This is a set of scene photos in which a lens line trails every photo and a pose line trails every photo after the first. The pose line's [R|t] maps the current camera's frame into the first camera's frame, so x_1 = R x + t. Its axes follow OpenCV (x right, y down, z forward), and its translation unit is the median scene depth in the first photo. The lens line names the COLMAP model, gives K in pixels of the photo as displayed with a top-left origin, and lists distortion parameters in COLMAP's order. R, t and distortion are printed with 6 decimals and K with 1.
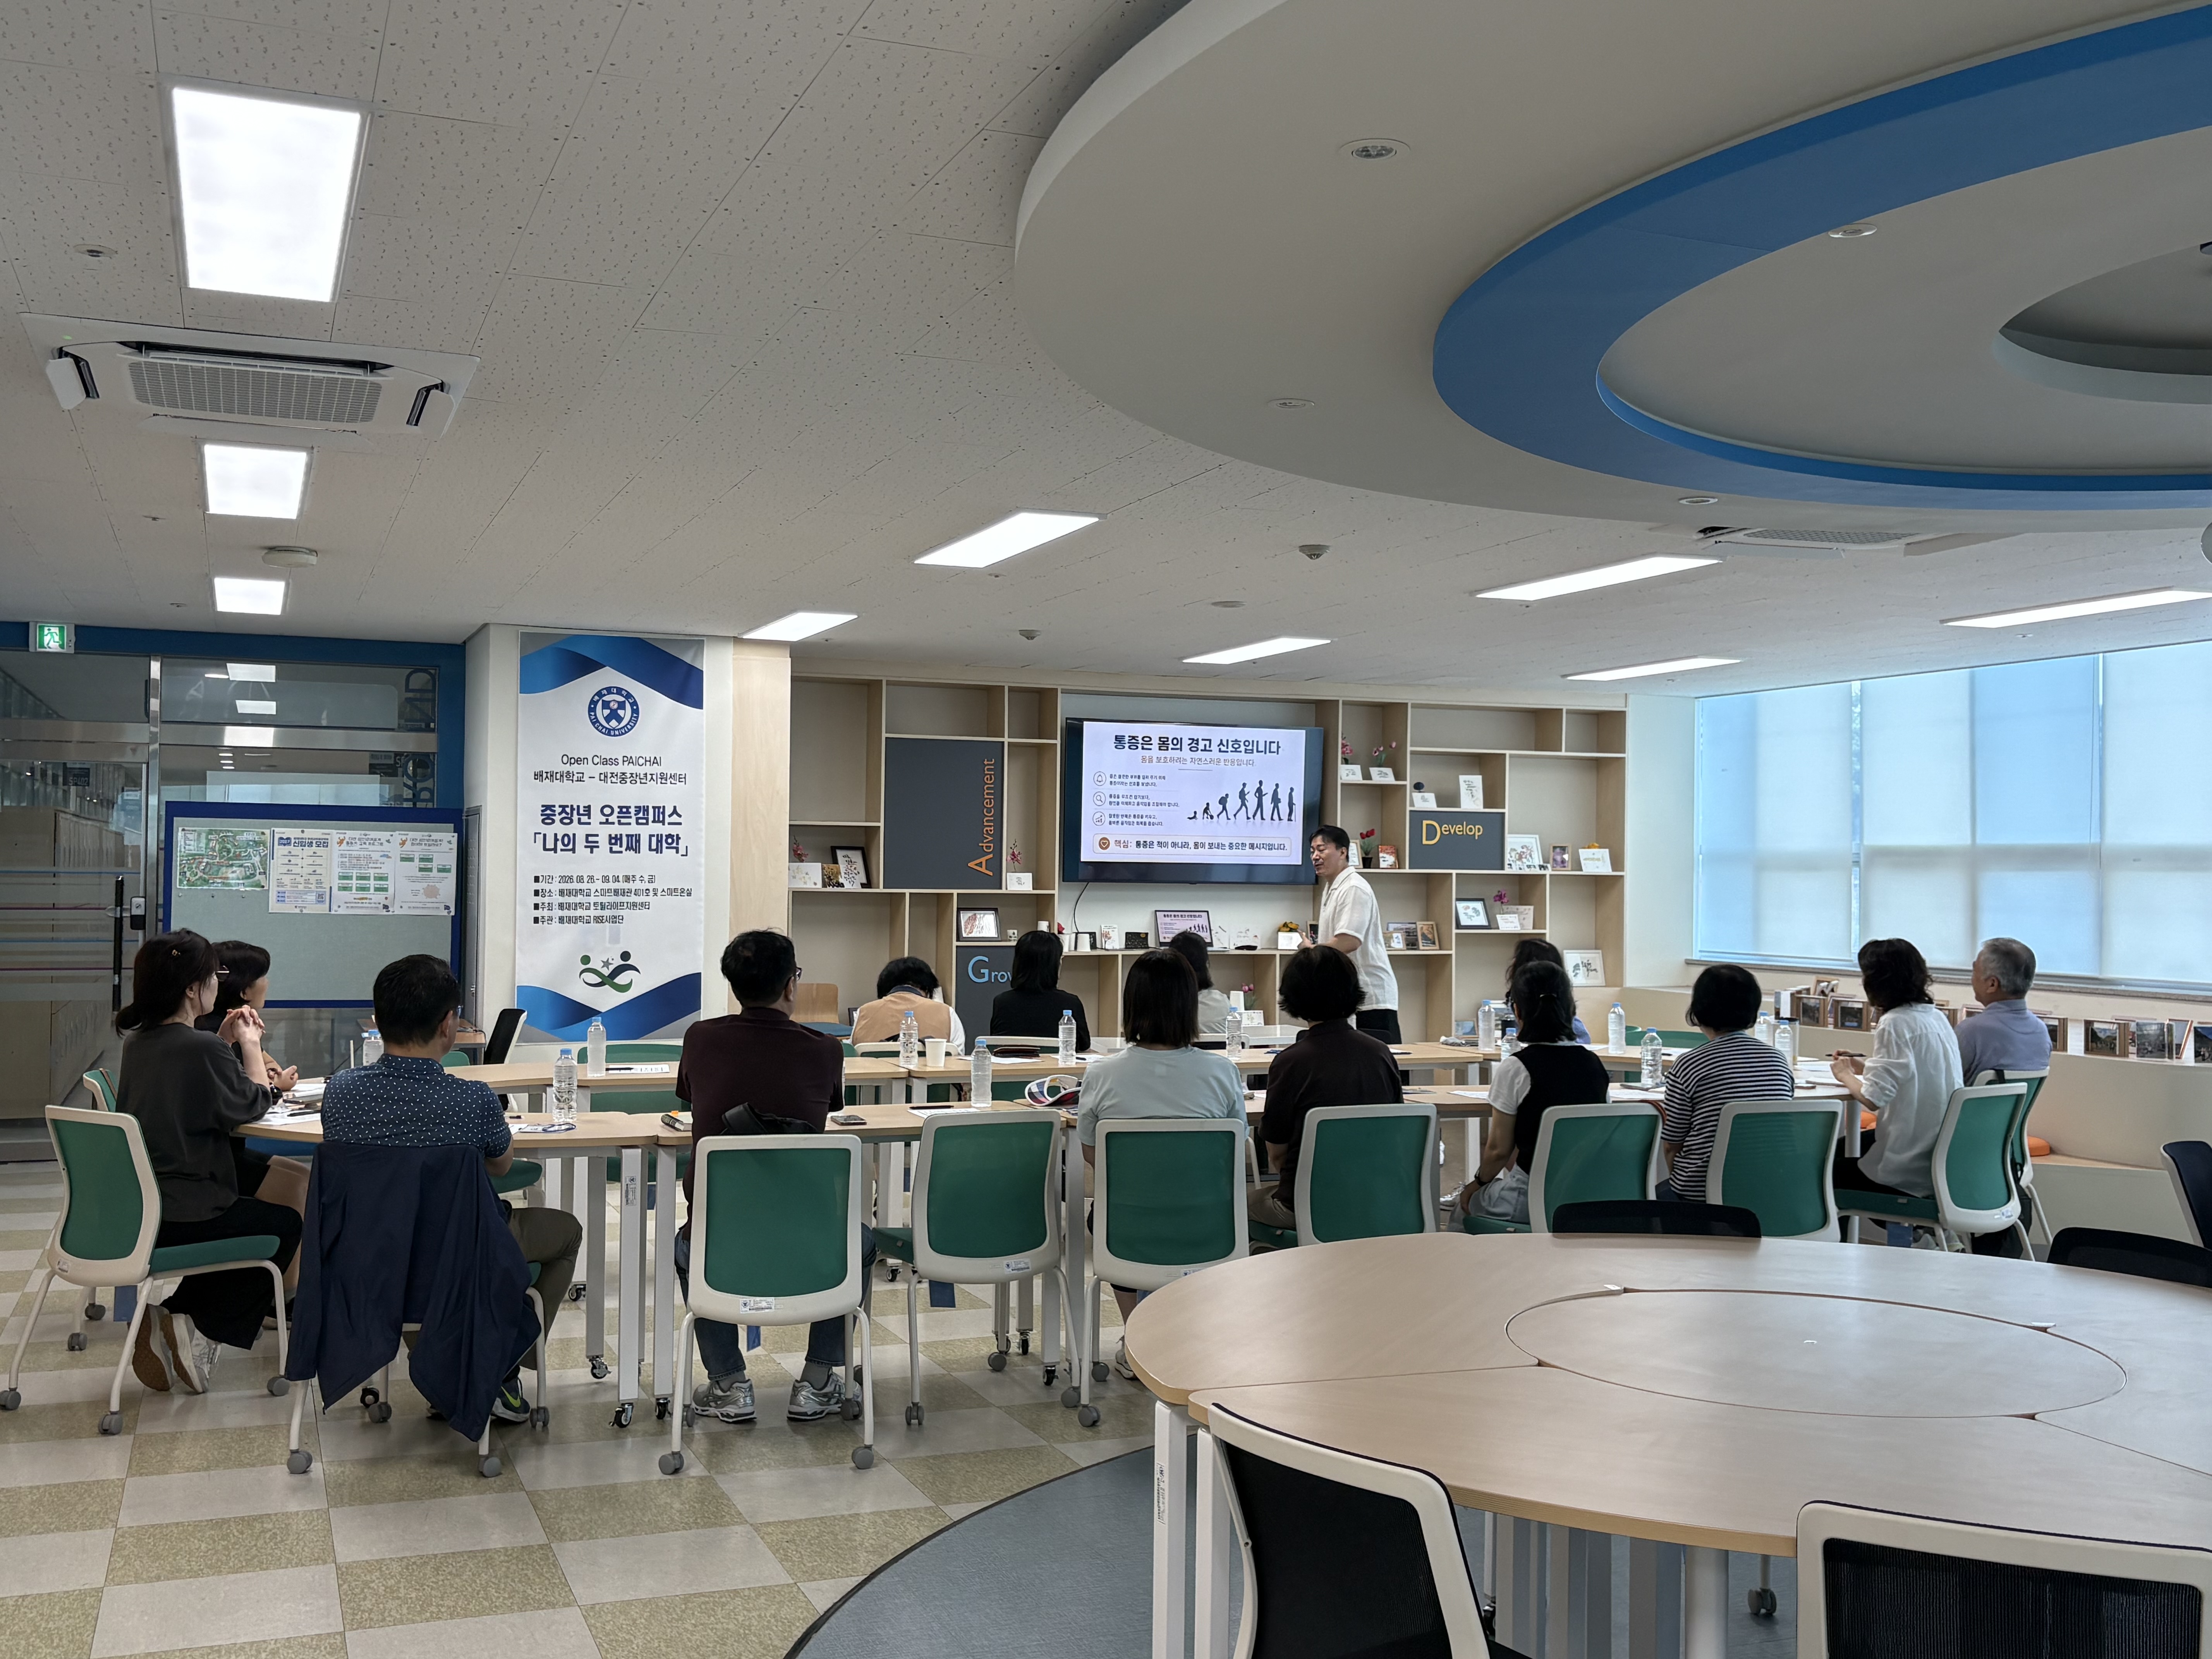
lens RADIAL K [[2154.3, 0, 1111.8], [0, 2154.3, 831.9], [0, 0, 1]] dist [0.233434, -0.661961]
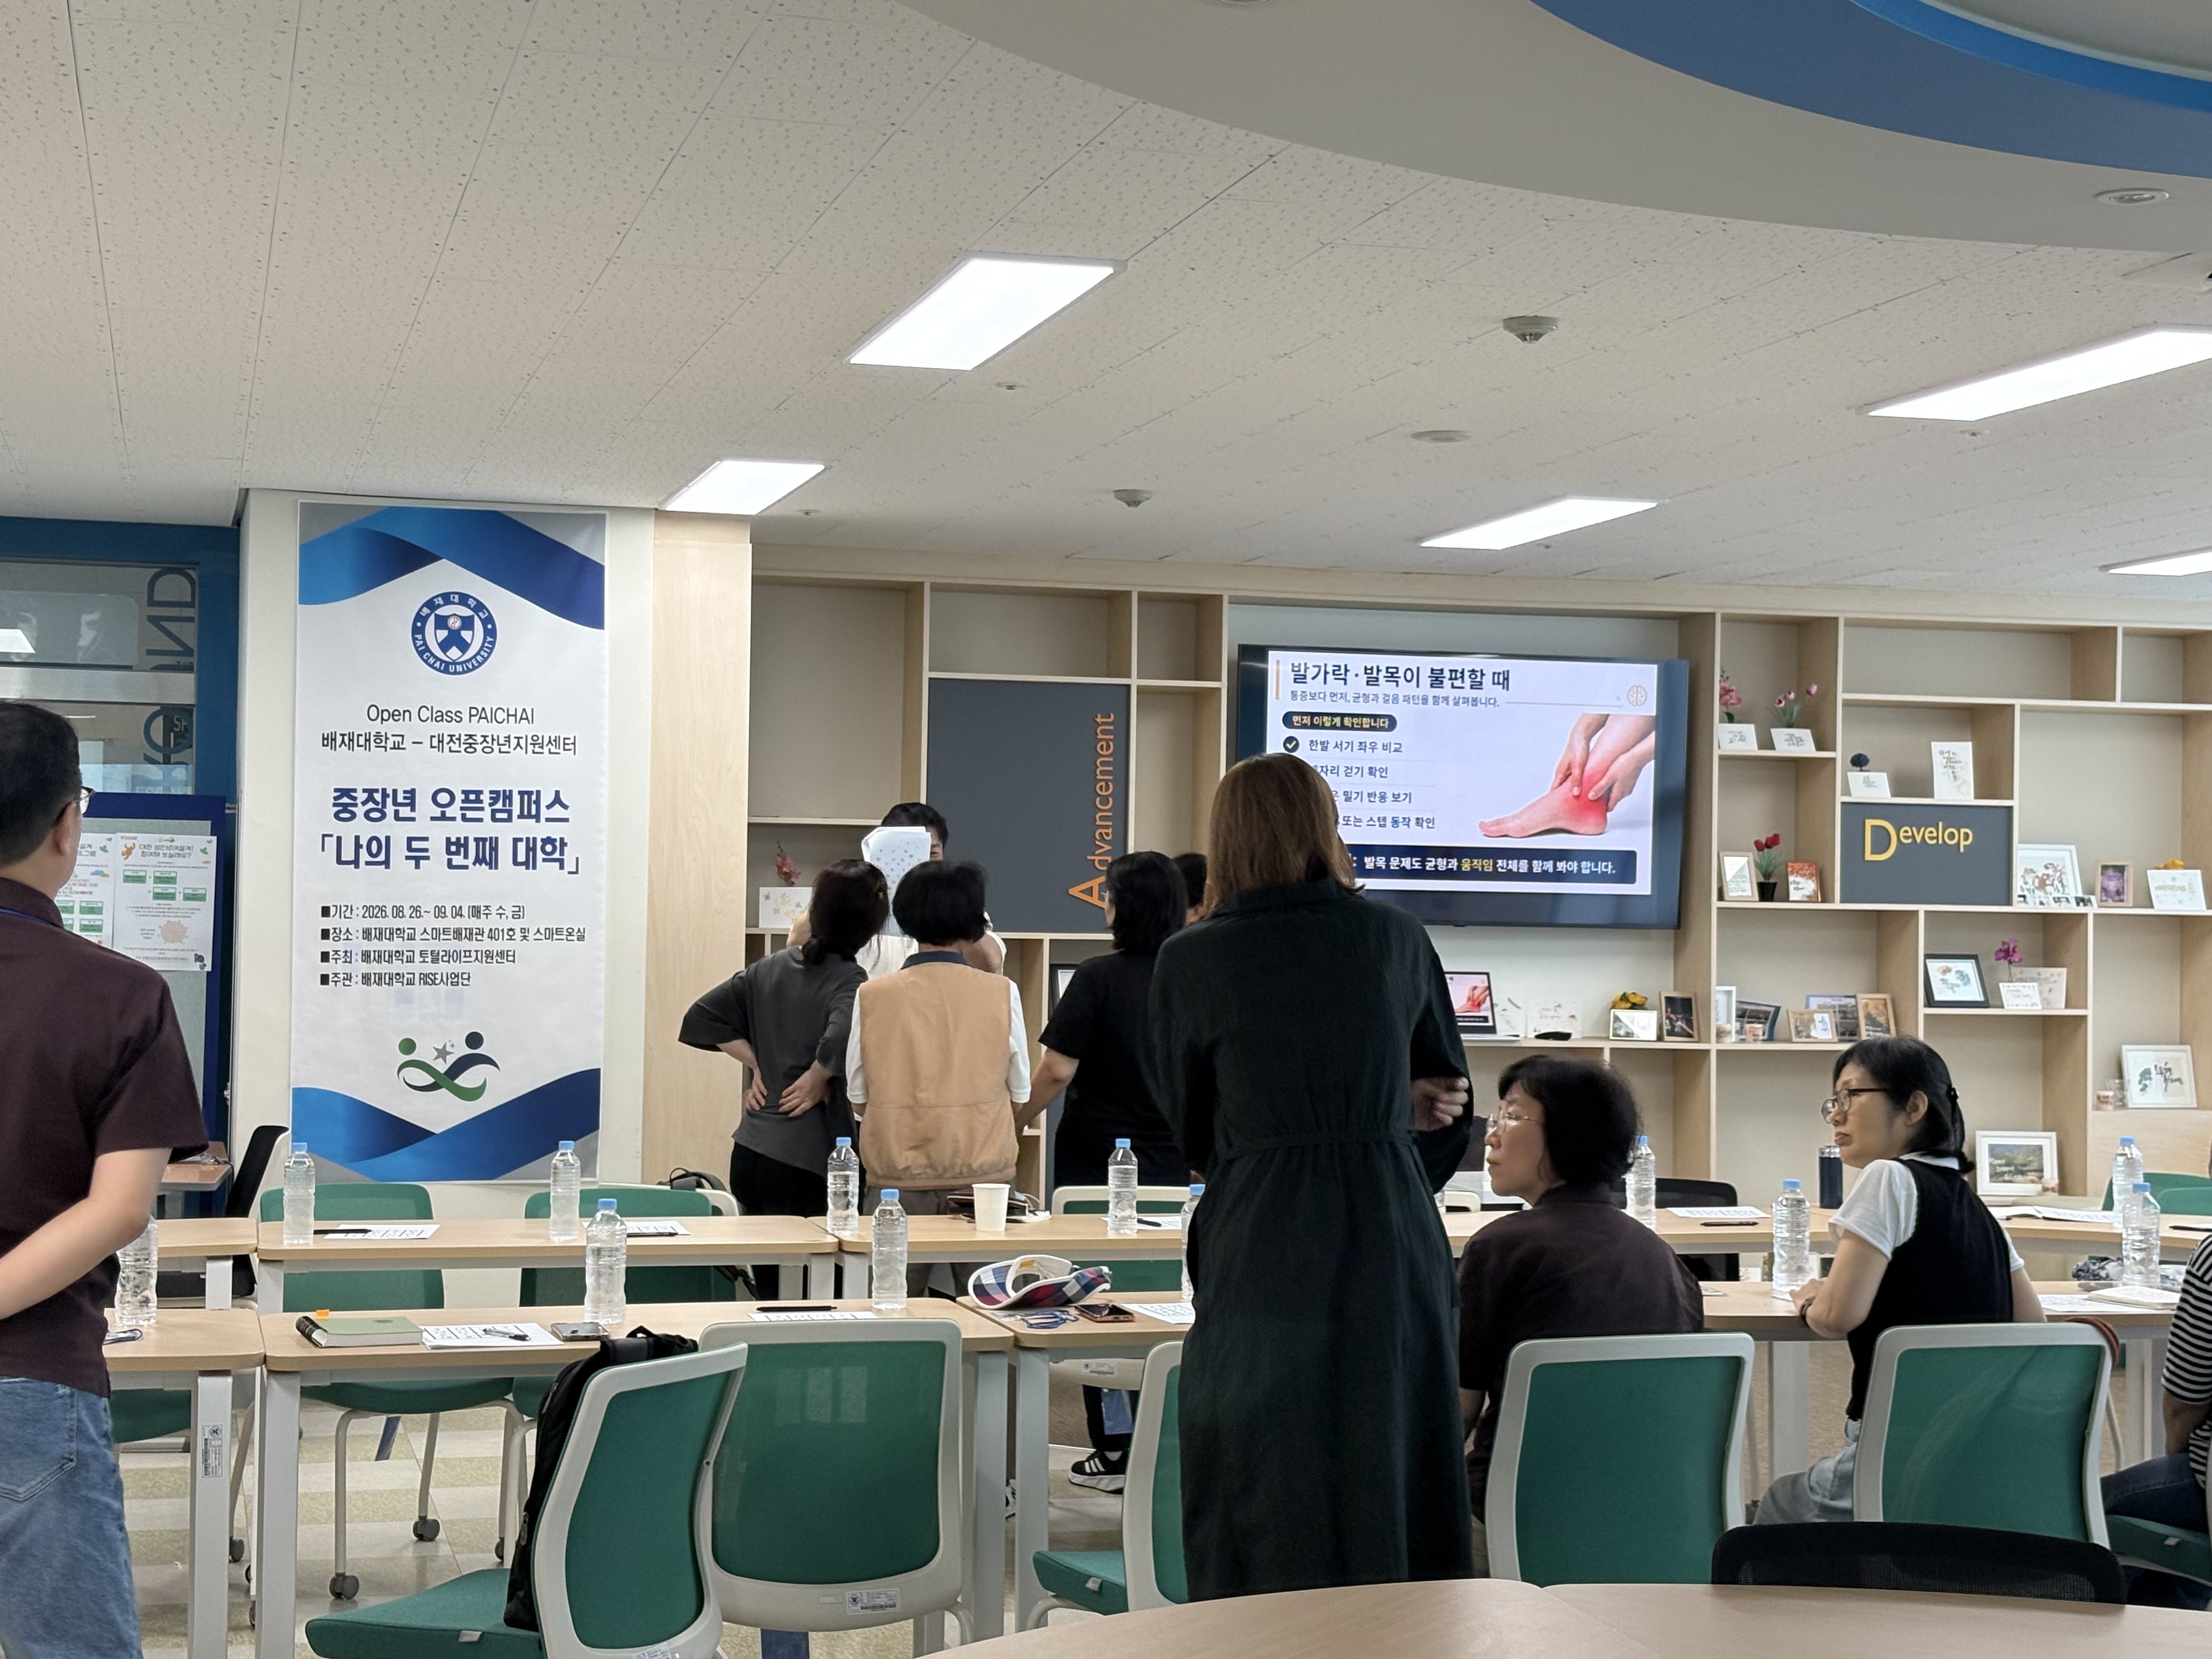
lens RADIAL K [[3424.5, 0, 1145.8], [0, 3424.5, 830.3], [0, 0, 1]] dist [0.268965, -0.971034]
pose [[0.994175, 0.001345, -0.107773, 0.064164], [-0.002025, 0.999979, -0.006200, 0.004649], [0.107763, 0.006382, 0.994156, 0.069748]]
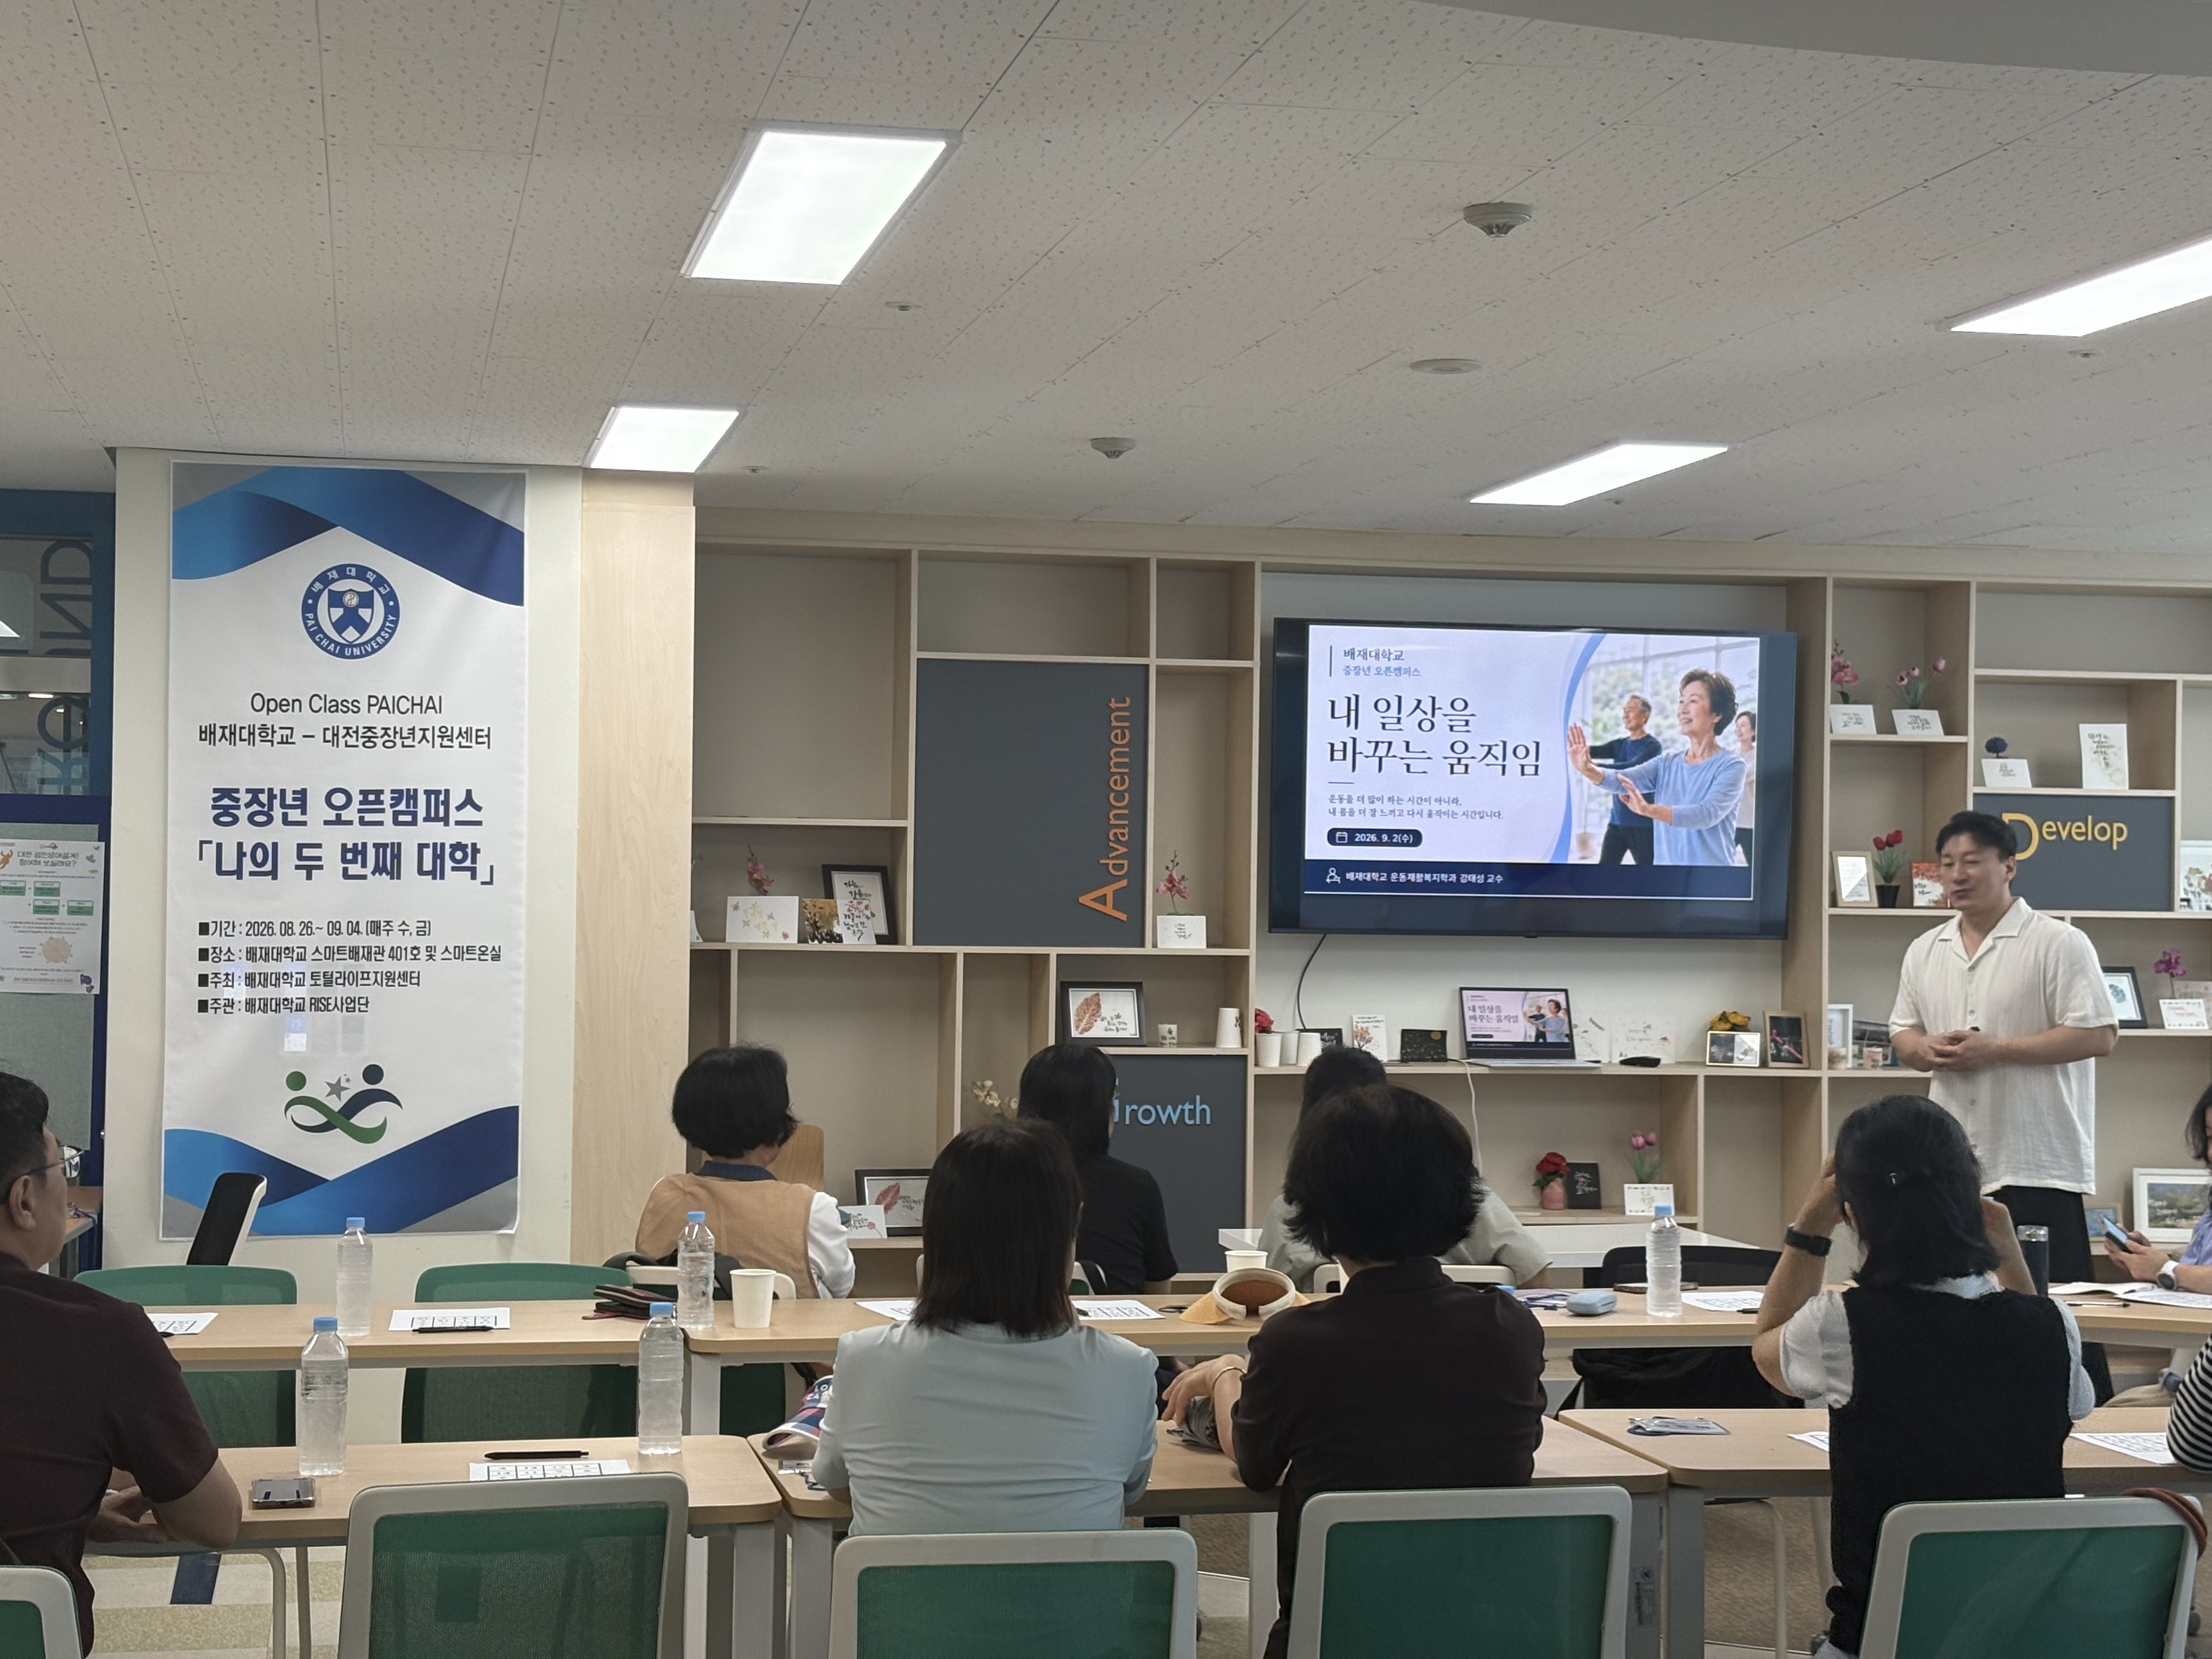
lens RADIAL K [[3508.1, 0, 1146.0], [0, 3508.1, 826.5], [0, 0, 1]] dist [0.301335, -1.364671]
pose [[0.986932, -0.002276, -0.161122, 0.099189], [0.001852, 0.999994, -0.002785, -0.000282], [0.161128, 0.002450, 0.986930, 0.181544]]
